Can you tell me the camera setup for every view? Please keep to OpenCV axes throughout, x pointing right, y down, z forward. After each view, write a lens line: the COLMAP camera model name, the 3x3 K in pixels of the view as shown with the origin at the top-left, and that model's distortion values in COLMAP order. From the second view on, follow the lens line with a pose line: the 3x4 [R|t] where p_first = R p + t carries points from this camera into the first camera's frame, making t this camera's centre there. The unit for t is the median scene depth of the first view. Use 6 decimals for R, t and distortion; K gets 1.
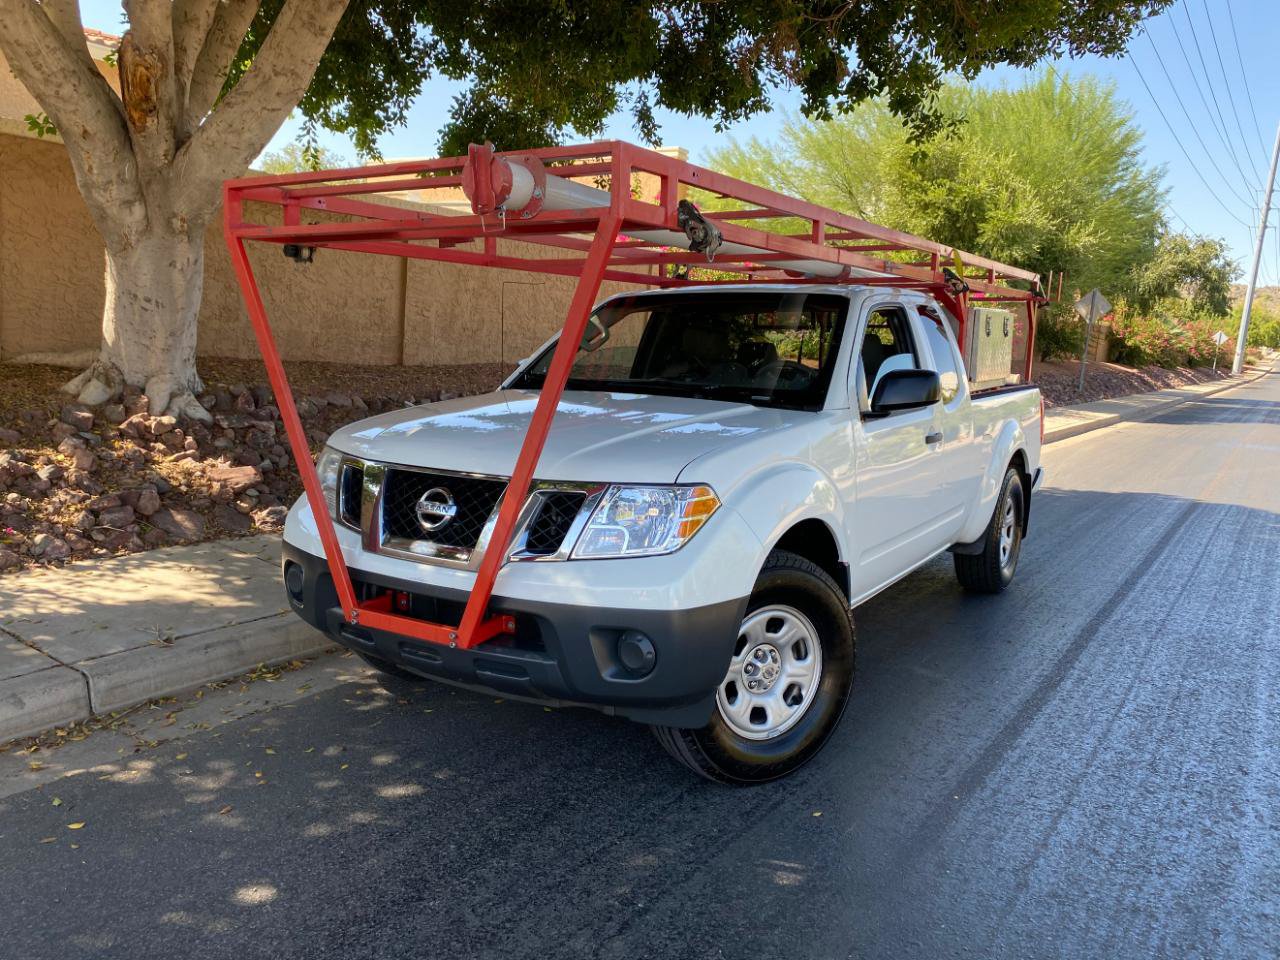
lens RADIAL K [[978.3, 0, 643.0], [0, 978.3, 481.6], [0, 0, 1]] dist [0.011649, -0.002426]
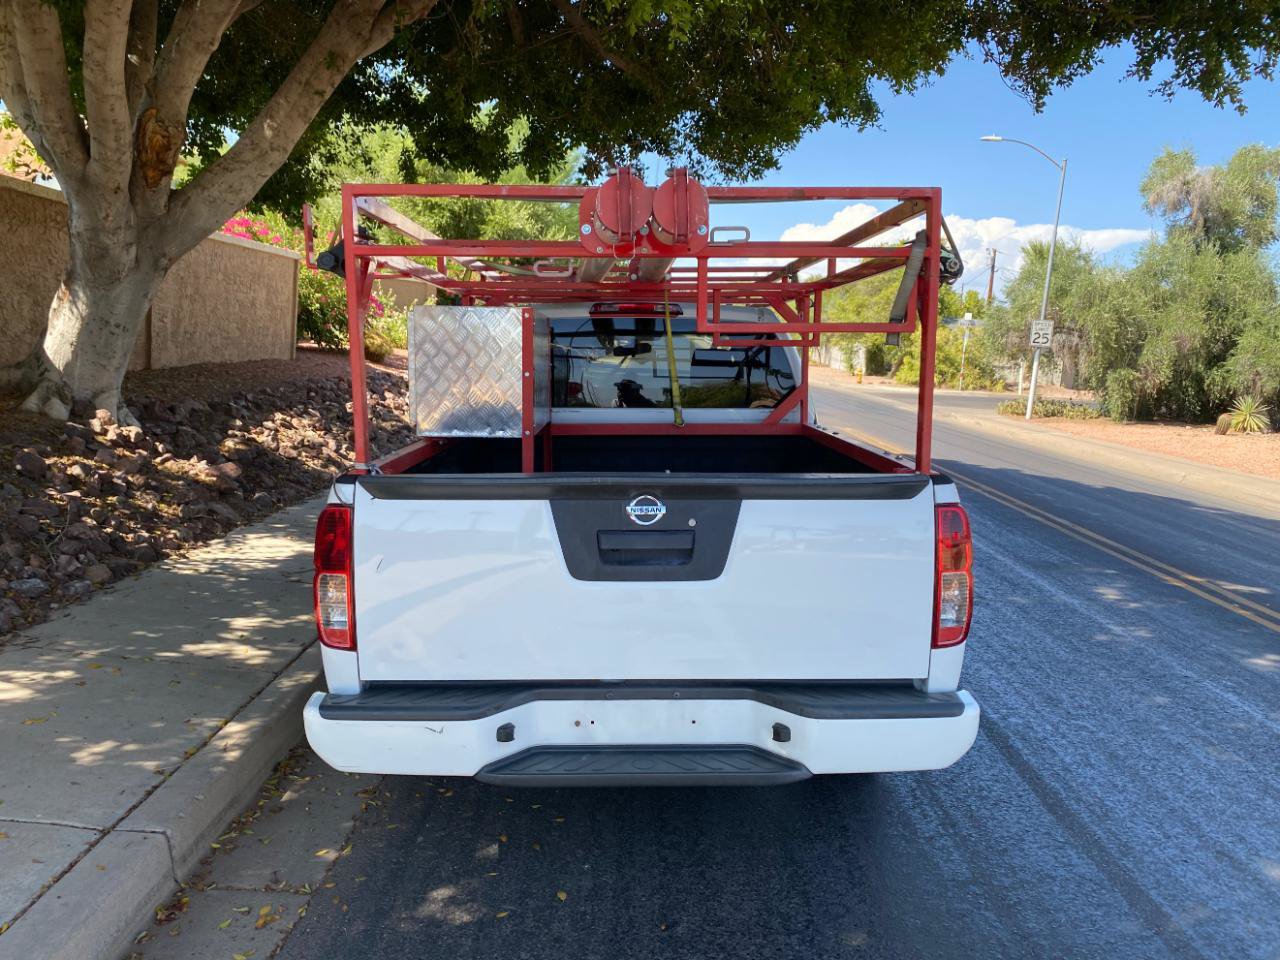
lens RADIAL K [[978.3, 0, 642.7], [0, 978.3, 479.2], [0, 0, 1]] dist [0.011649, -0.002426]
pose [[0.831405, -0.097257, 0.547090, -0.726569], [0.085108, 0.995235, 0.047588, -0.010866], [-0.549111, 0.006997, 0.835720, -0.327947]]
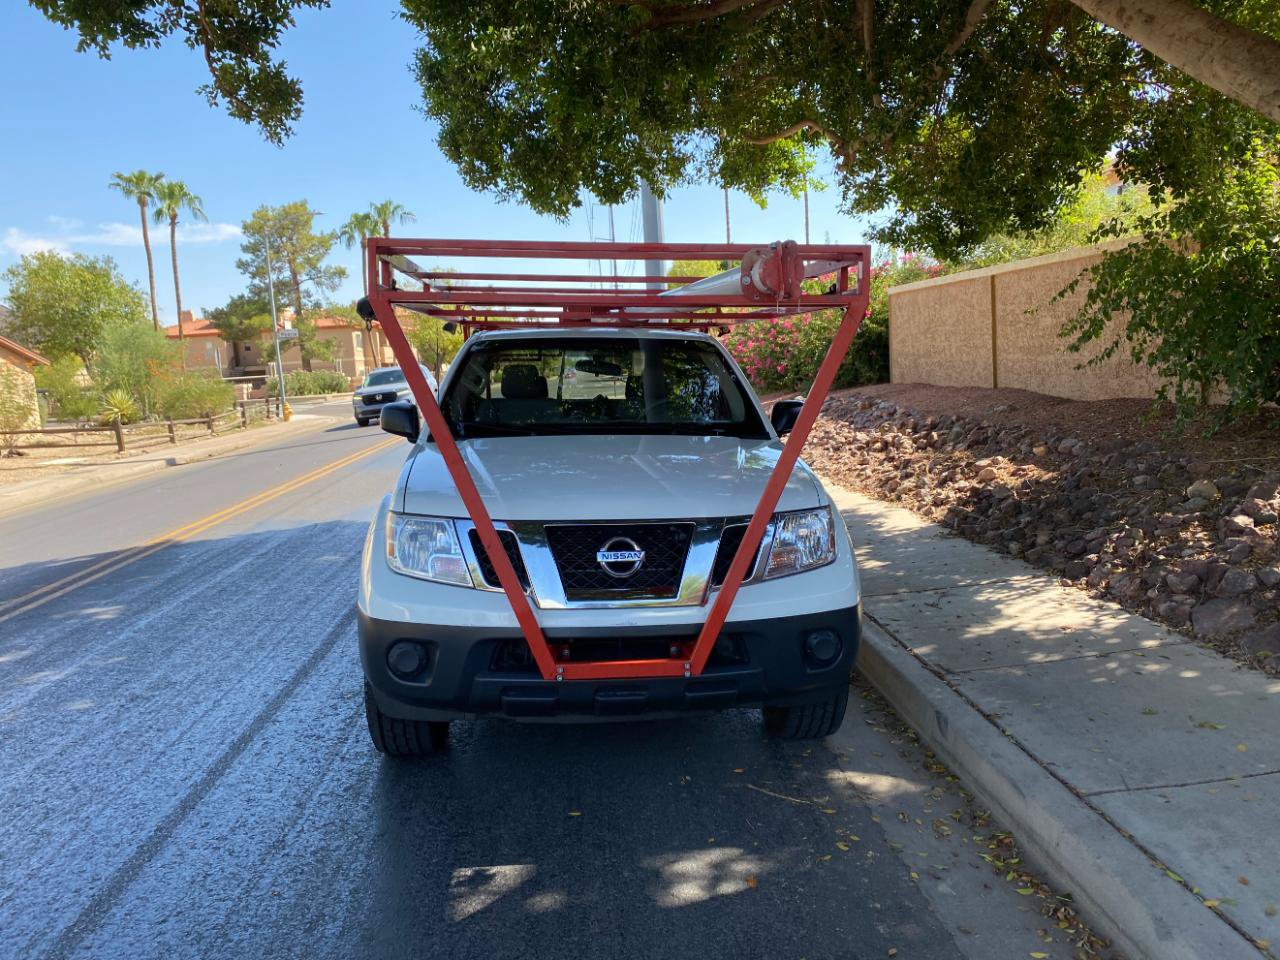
lens RADIAL K [[978.3, 0, 633.9], [0, 978.3, 478.8], [0, 0, 1]] dist [0.011649, -0.002426]
pose [[-0.791897, 0.056268, -0.608057, 0.419699], [-0.088078, 0.974809, 0.204915, -0.193335], [0.604269, 0.215828, -0.766992, 1.351088]]
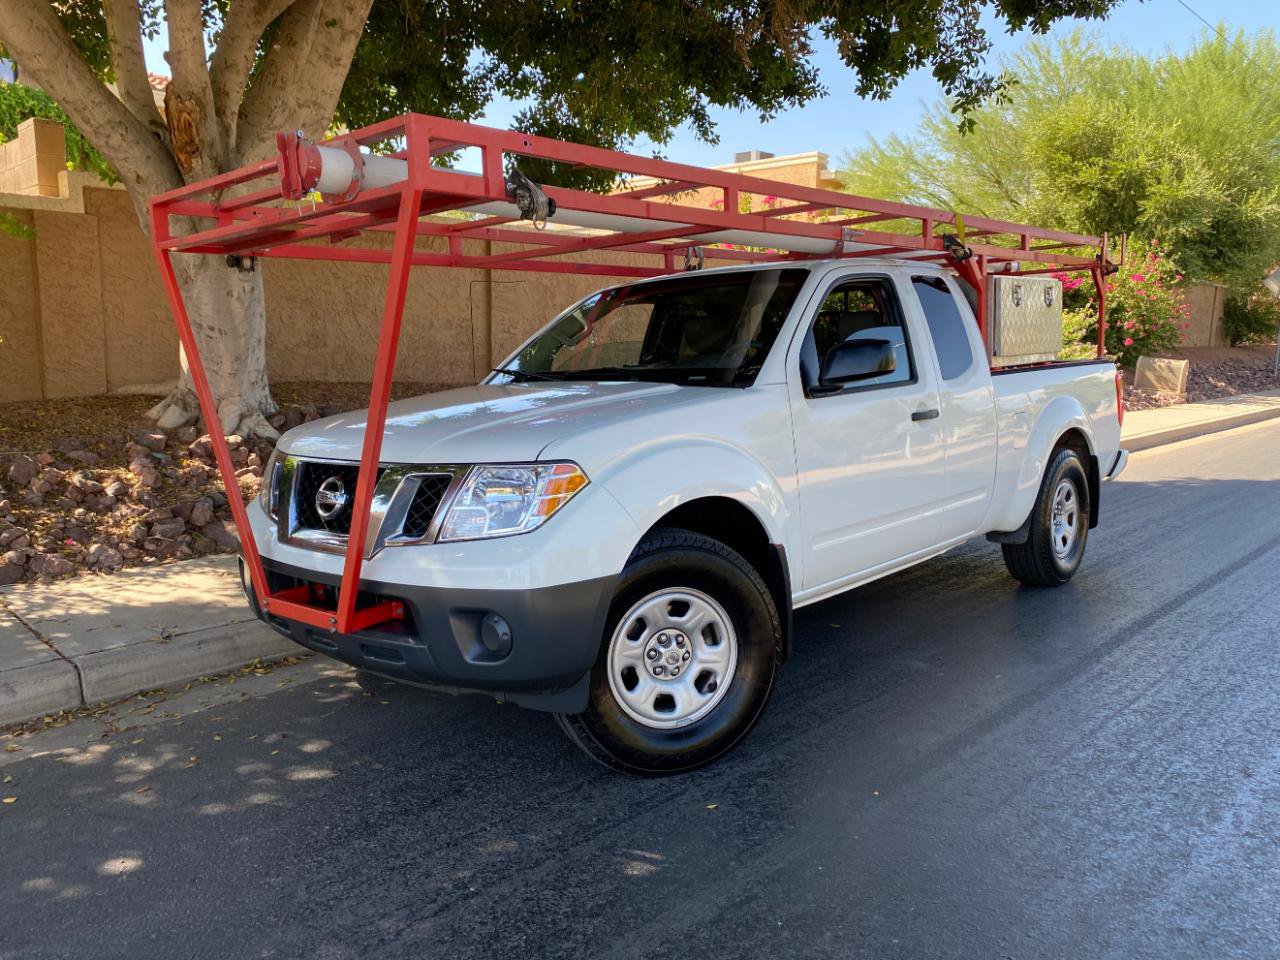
lens RADIAL K [[978.3, 0, 641.2], [0, 978.3, 482.4], [0, 0, 1]] dist [0.011649, -0.002426]
pose [[0.983102, -0.036981, -0.179282, 0.167075], [0.033836, 0.999216, -0.020570, 0.025288], [0.179902, 0.014156, 0.983583, 0.030701]]
